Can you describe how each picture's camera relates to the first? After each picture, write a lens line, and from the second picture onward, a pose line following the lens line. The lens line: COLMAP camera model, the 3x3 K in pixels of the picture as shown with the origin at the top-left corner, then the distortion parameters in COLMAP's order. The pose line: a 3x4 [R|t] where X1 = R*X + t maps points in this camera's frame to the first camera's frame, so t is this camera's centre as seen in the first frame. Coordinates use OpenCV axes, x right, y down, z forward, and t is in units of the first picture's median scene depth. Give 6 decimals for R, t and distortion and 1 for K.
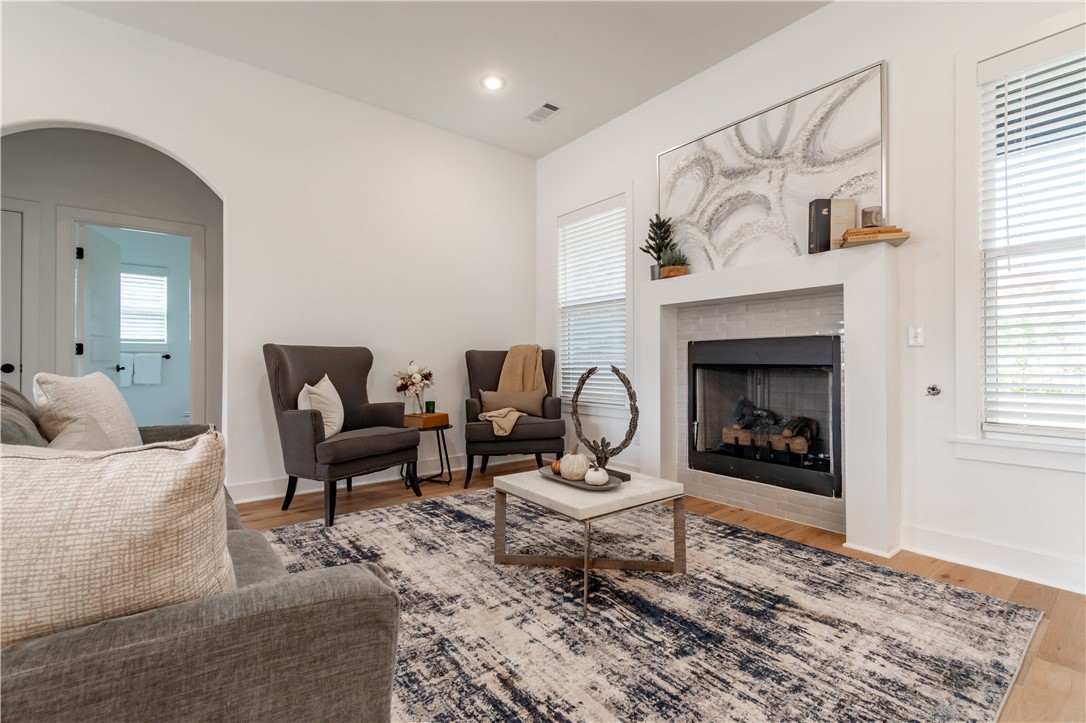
lens RADIAL K [[492.9, 0, 557.6], [0, 492.9, 358.9], [0, 0, 1]] dist [0.004468, -0.000281]
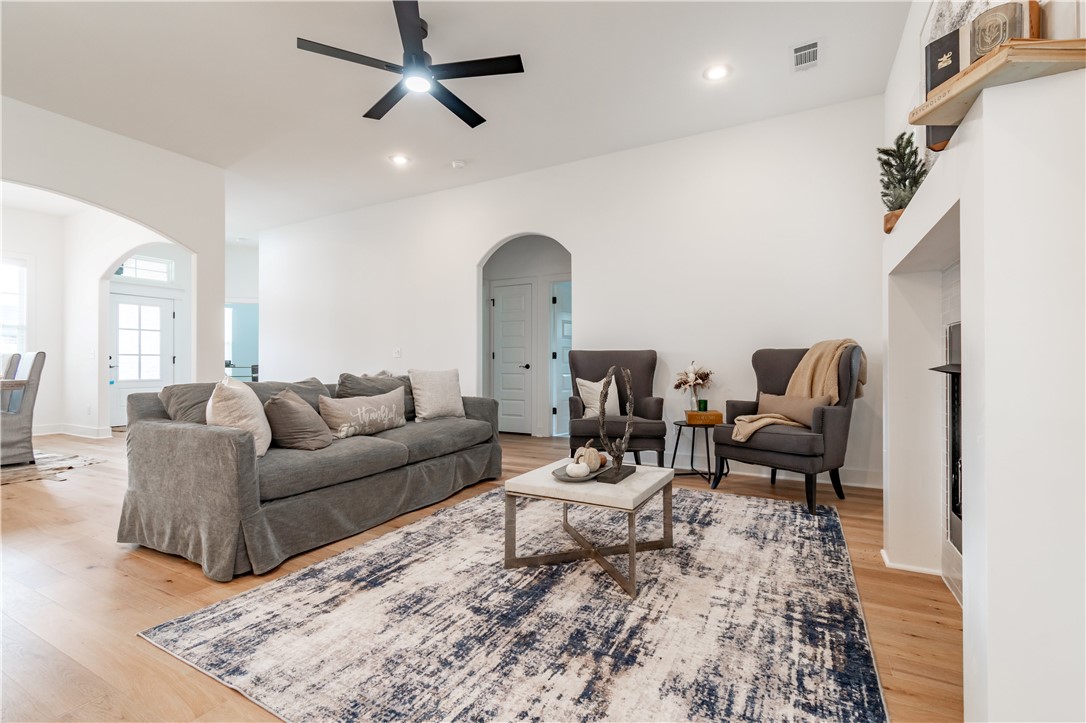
lens RADIAL K [[492.9, 0, 542.9], [0, 492.9, 361.4], [0, 0, 1]] dist [0.004468, -0.000281]
pose [[0.371648, -0.003770, -0.928366, 1.037994], [0.007931, 0.999968, -0.000885, 0.003957], [0.928340, -0.007034, 0.371666, 0.527772]]
